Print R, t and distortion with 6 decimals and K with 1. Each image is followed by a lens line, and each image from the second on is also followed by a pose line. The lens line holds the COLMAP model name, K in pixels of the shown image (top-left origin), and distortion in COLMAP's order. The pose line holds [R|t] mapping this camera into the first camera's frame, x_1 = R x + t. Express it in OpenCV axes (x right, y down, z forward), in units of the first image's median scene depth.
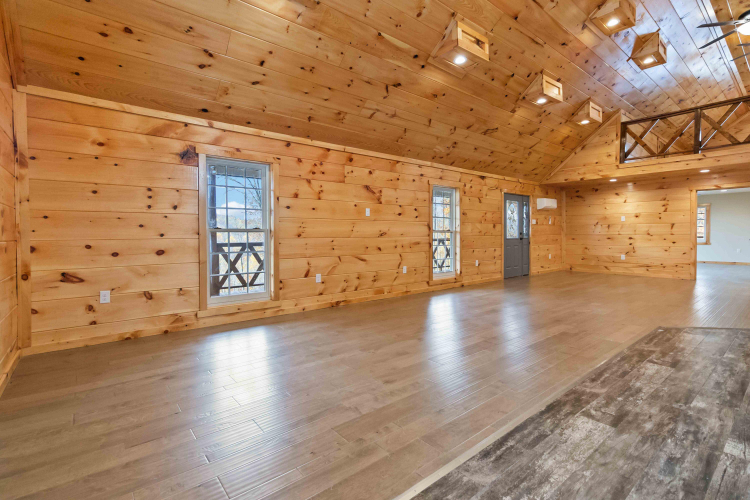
lens RADIAL K [[355.2, 0, 375.3], [0, 355.2, 240.1], [0, 0, 1]] dist [0.000882, 0.001354]
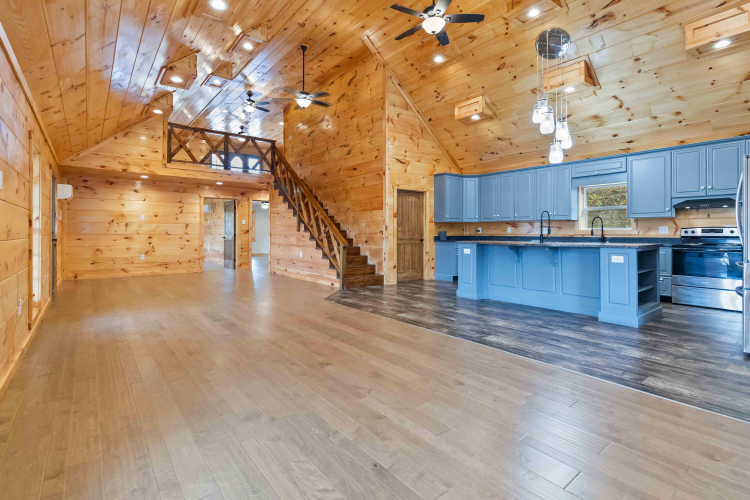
lens RADIAL K [[355.2, 0, 386.8], [0, 355.2, 235.4], [0, 0, 1]] dist [0.000882, 0.001354]
pose [[-0.003056, -0.004274, 0.999986, -0.323115], [0.013927, 0.999894, 0.004316, -0.007727], [-0.999898, 0.013940, -0.002996, 0.406378]]
